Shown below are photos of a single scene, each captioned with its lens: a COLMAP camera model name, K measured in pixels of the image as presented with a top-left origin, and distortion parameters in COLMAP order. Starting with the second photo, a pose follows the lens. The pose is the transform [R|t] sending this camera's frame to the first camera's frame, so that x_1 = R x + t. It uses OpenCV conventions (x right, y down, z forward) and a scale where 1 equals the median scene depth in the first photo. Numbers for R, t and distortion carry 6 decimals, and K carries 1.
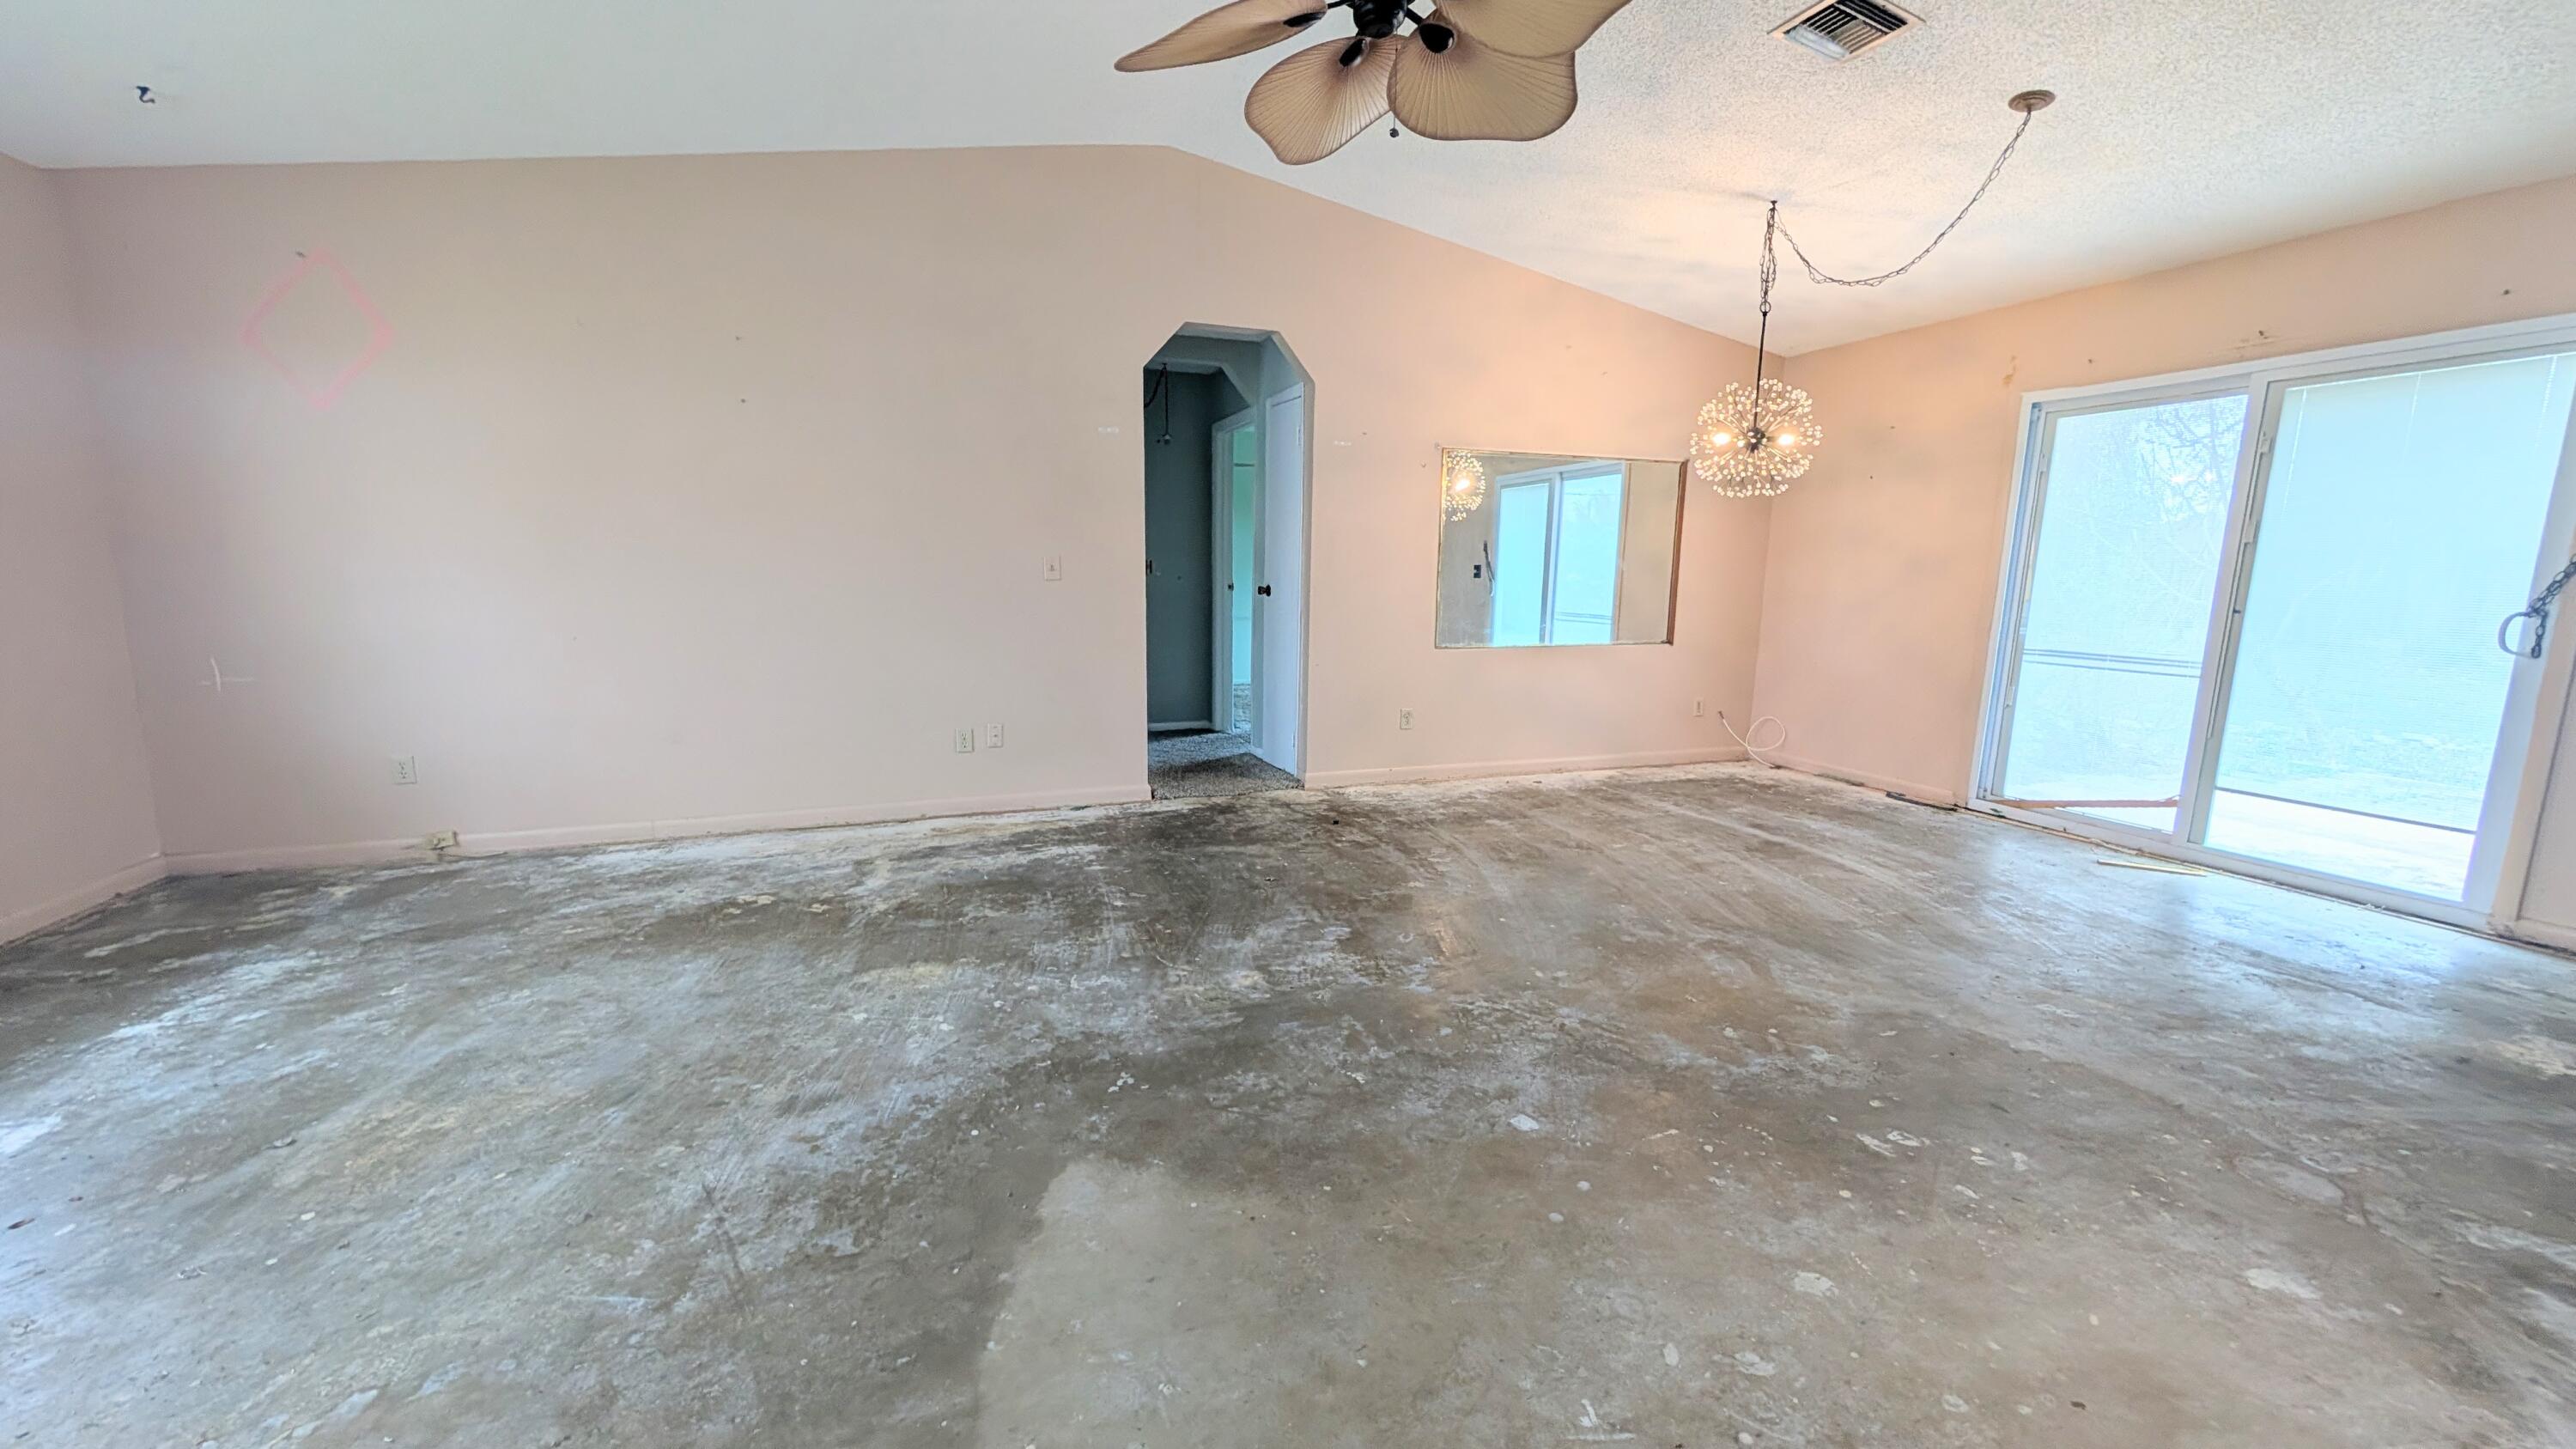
lens RADIAL K [[978.2, 0, 1280.6], [0, 978.2, 720.3], [0, 0, 1]] dist [-0.000690, -0.000195]
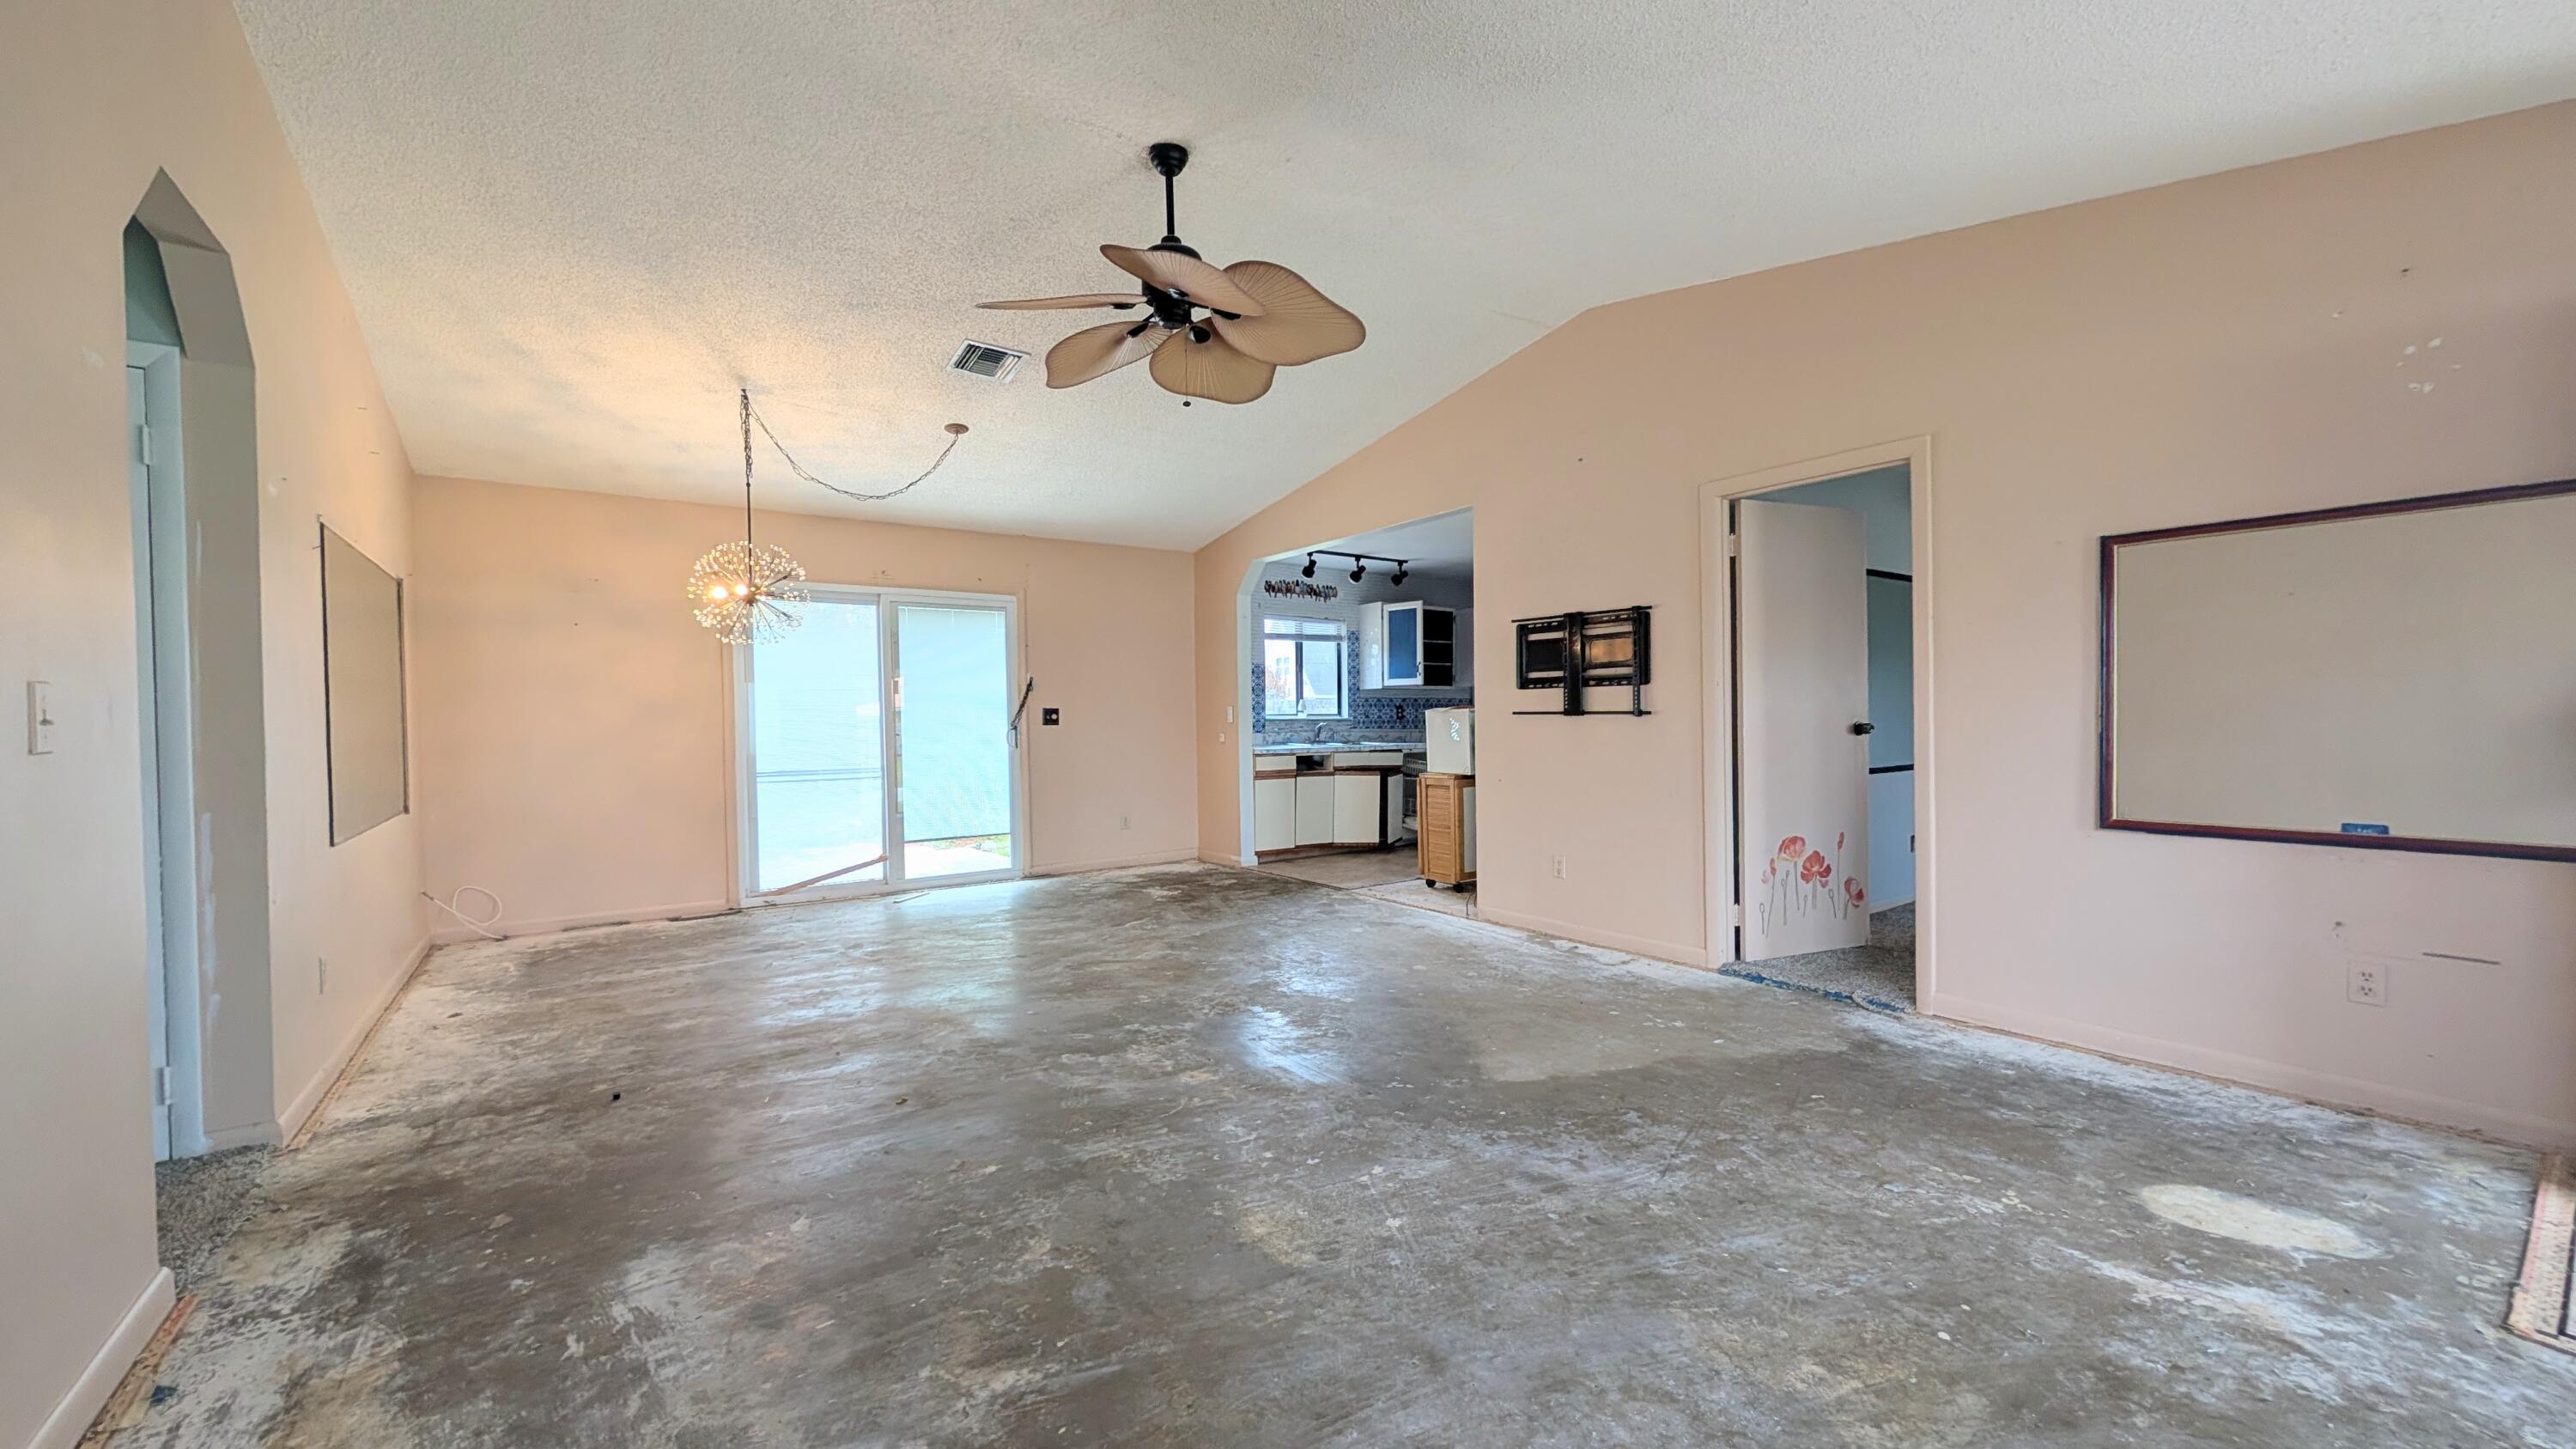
lens RADIAL K [[978.2, 0, 1289.8], [0, 978.2, 725.9], [0, 0, 1]] dist [-0.000690, -0.000195]
pose [[-0.281491, -0.016629, 0.959420, -0.909690], [0.159570, 0.985117, 0.063892, -0.143631], [-0.946203, 0.171079, -0.274648, 0.932964]]
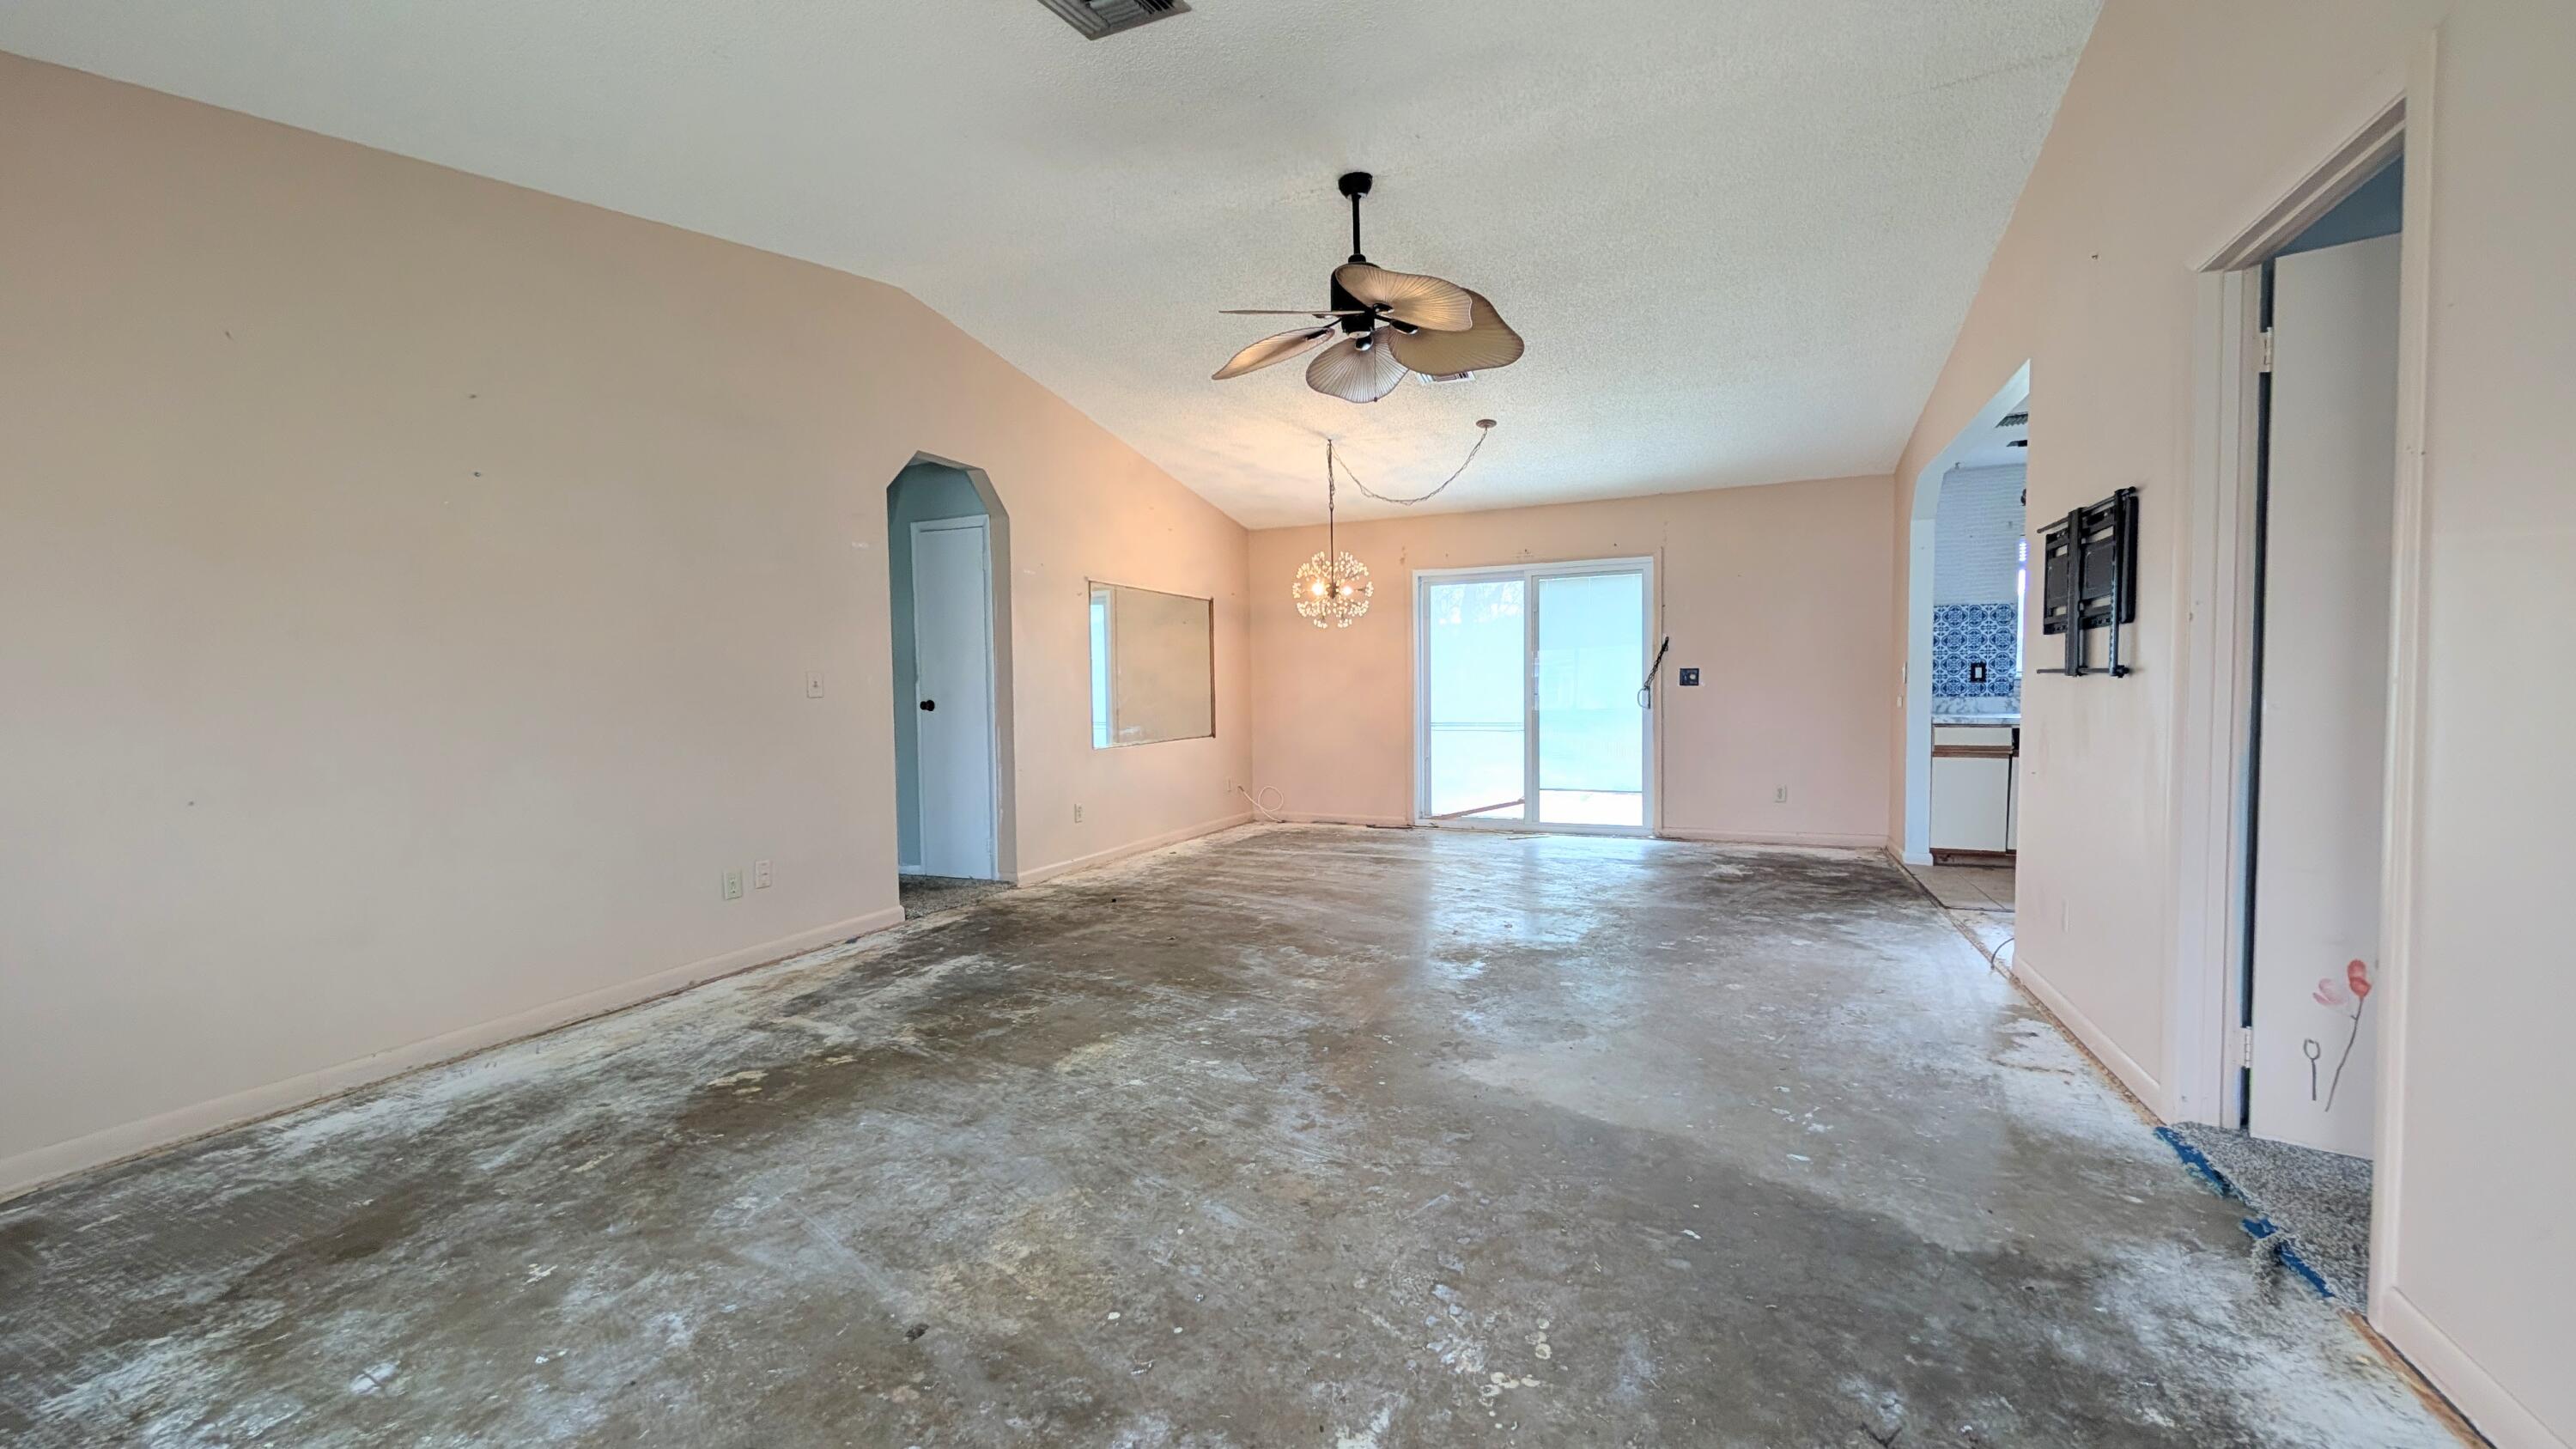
lens RADIAL K [[978.2, 0, 1282.1], [0, 978.2, 728.0], [0, 0, 1]] dist [-0.000690, -0.000195]
pose [[0.694229, -0.050136, 0.718006, -0.806920], [0.133842, 0.989164, -0.060341, 0.001144], [-0.707201, 0.137990, 0.693416, 0.058356]]
